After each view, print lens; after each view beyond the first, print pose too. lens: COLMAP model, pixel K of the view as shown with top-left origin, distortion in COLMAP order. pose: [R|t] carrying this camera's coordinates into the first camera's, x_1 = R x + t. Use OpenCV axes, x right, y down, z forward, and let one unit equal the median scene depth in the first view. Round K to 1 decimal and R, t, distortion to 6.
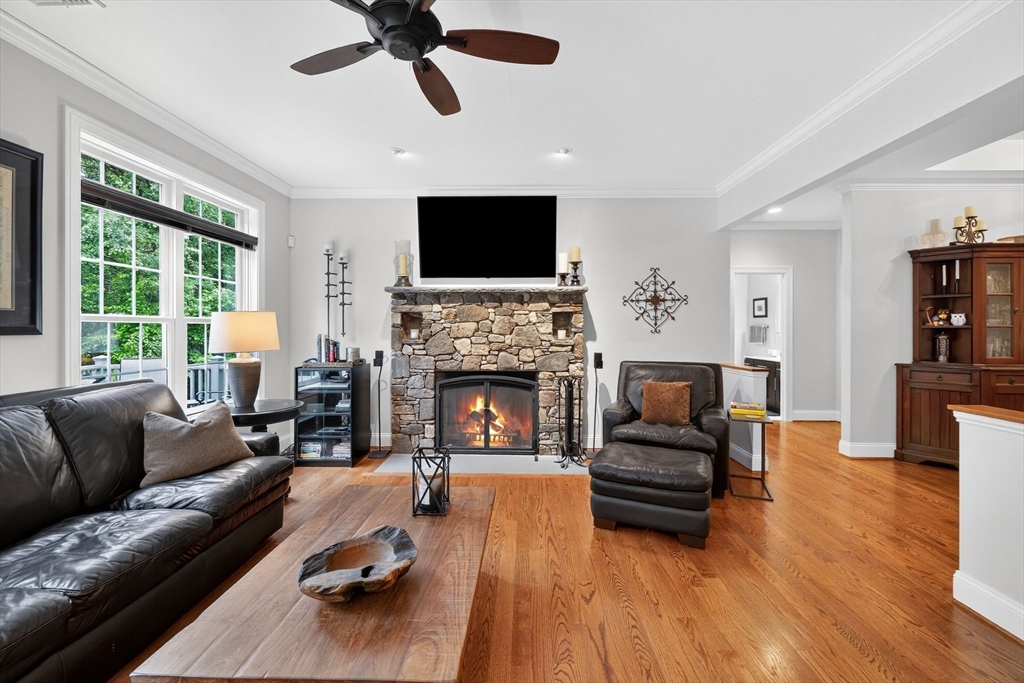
lens RADIAL K [[421.1, 0, 527.6], [0, 421.1, 329.0], [0, 0, 1]] dist [-0.000116, -0.000325]
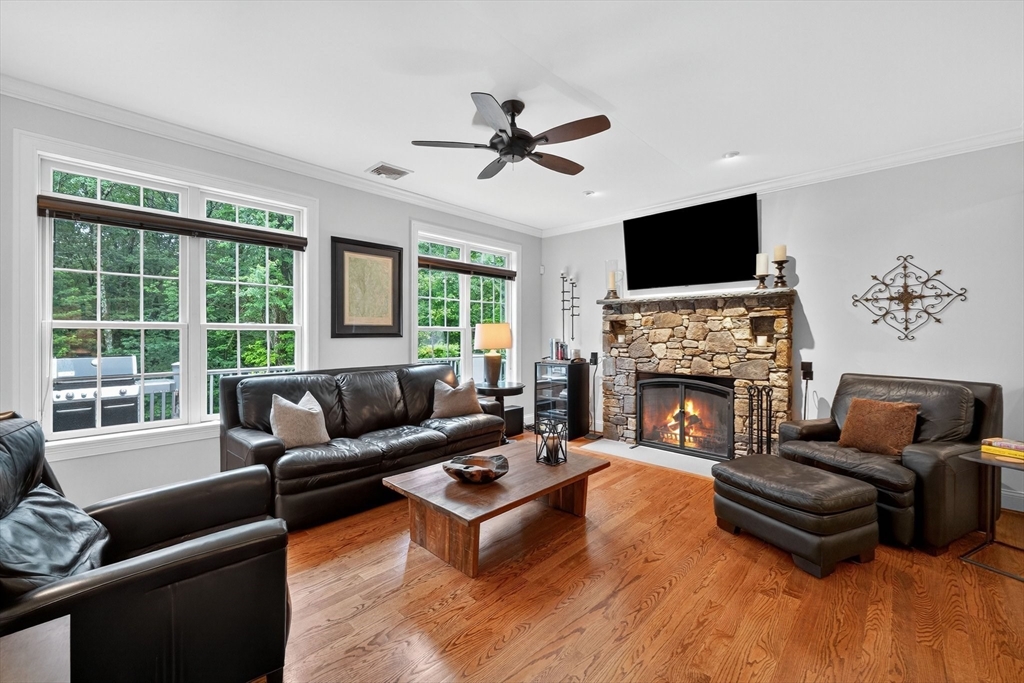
lens RADIAL K [[426.6, 0, 512.5], [0, 426.6, 336.6], [0, 0, 1]] dist [0.001908, 0.000028]
pose [[0.727483, 0.003454, -0.686117, 0.329417], [-0.000951, 0.999991, 0.004025, 0.000633], [0.686125, -0.002276, 0.727480, -0.067318]]
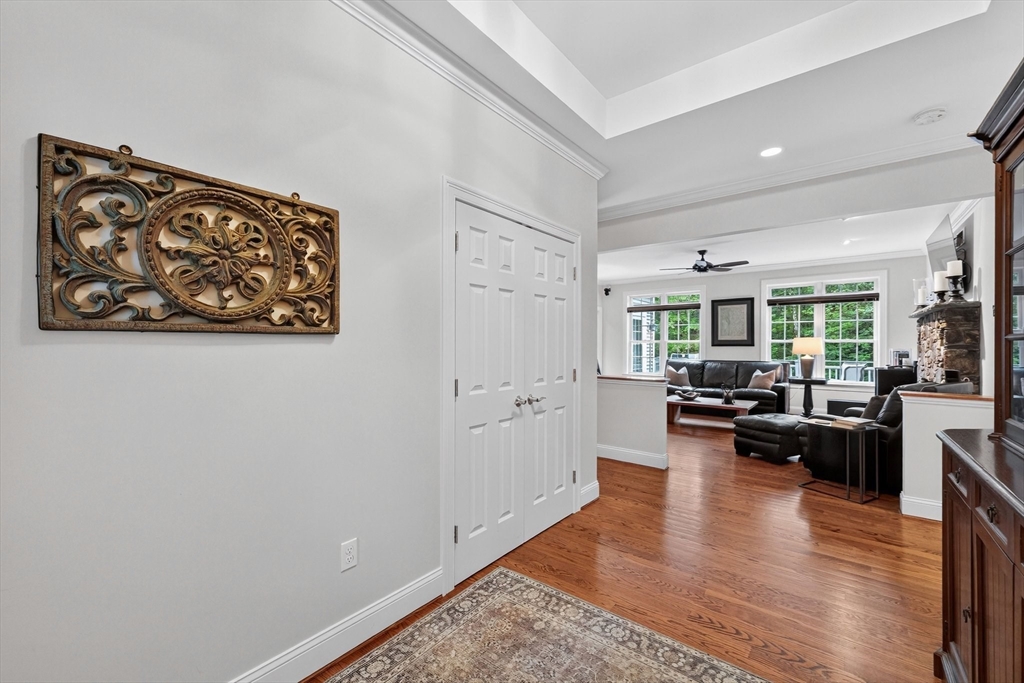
lens RADIAL K [[409.5, 0, 517.8], [0, 409.5, 337.7], [0, 0, 1]] dist [-0.000086, -0.000106]
pose [[-0.618003, -0.014804, -0.786036, 1.529782], [-0.003274, 0.999862, -0.016257, 0.002194], [0.786169, -0.007473, -0.617967, 0.820760]]
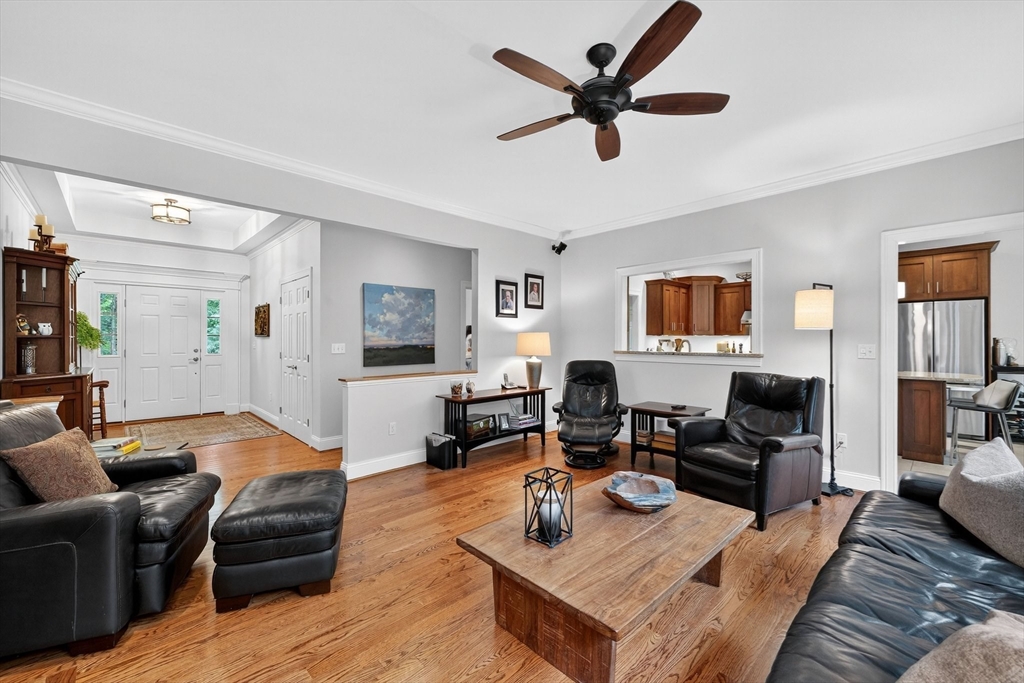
lens RADIAL K [[419.9, 0, 512.0], [0, 419.9, 341.5], [0, 0, 1]] dist [-0.000402, -0.000202]
pose [[-0.689935, -0.007173, 0.723836, -0.420356], [-0.001459, 0.999963, 0.008519, -0.002079], [-0.723870, 0.004821, -0.689919, 0.819767]]
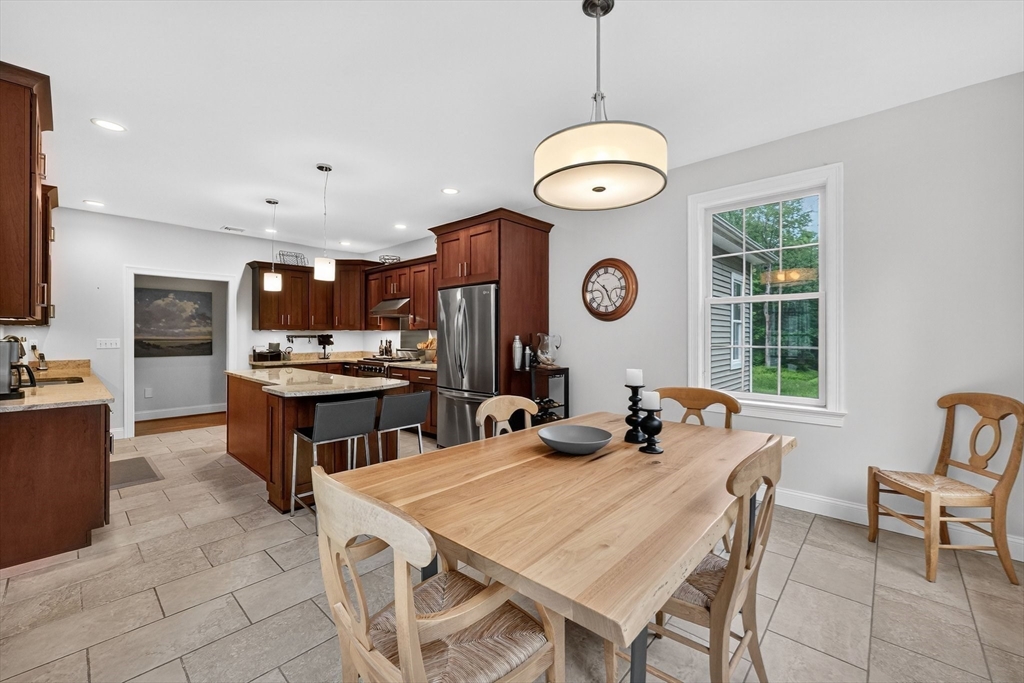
lens RADIAL K [[409.5, 0, 517.8], [0, 409.5, 337.7], [0, 0, 1]] dist [-0.000086, -0.000106]
pose [[-0.743472, -0.007126, 0.668729, -1.151619], [-0.001112, 0.999955, 0.009419, -0.003507], [-0.668766, 0.006260, -0.743447, -0.374224]]
